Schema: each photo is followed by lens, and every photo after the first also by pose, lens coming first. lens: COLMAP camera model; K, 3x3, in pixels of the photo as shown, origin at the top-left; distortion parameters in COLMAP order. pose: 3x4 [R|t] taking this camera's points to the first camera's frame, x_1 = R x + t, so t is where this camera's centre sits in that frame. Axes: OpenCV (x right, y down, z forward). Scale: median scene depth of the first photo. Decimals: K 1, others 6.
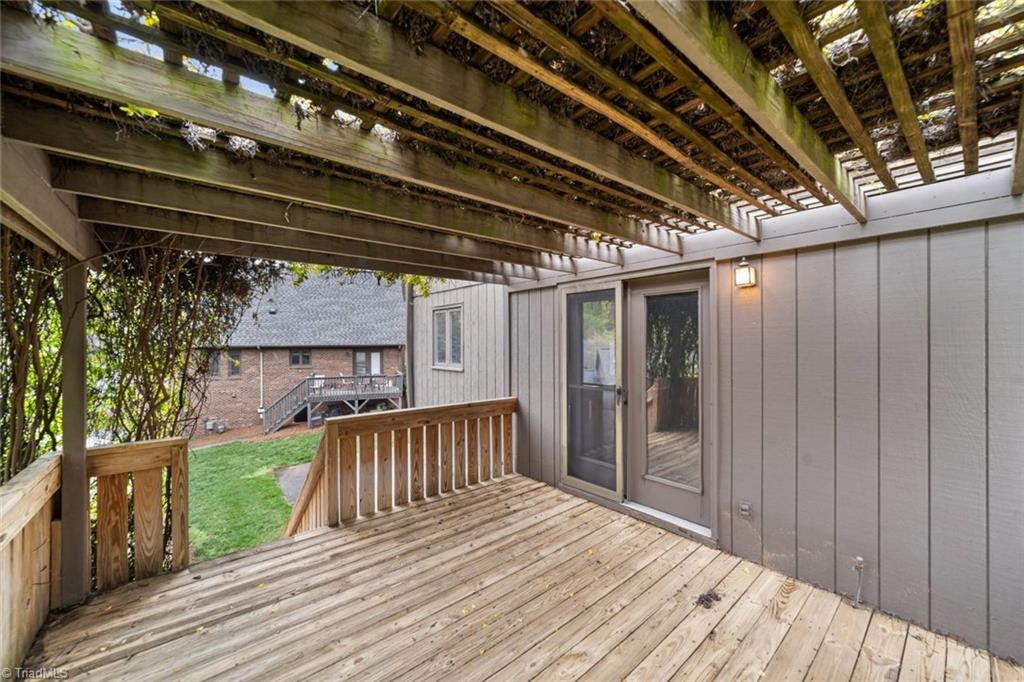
lens RADIAL K [[399.5, 0, 520.5], [0, 399.5, 338.7], [0, 0, 1]] dist [-0.003015, 0.000750]
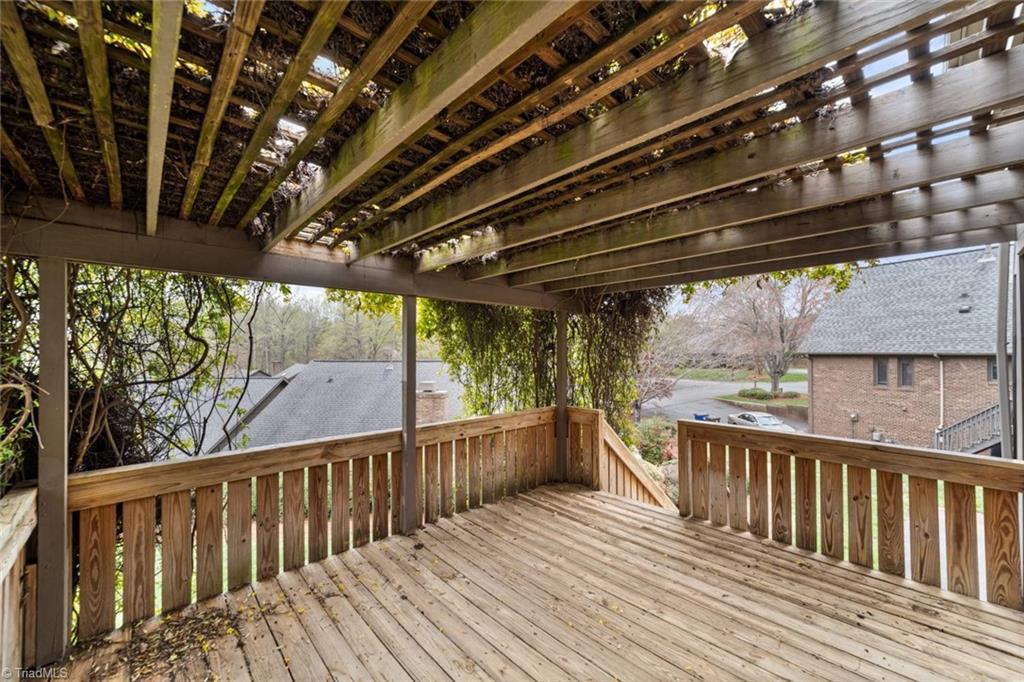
lens RADIAL K [[399.5, 0, 519.7], [0, 399.5, 347.1], [0, 0, 1]] dist [-0.003015, 0.000750]
pose [[0.057240, -0.005258, -0.998347, 0.669530], [0.011330, 0.999925, -0.004616, -0.004534], [0.998296, -0.011047, 0.057295, 0.512190]]
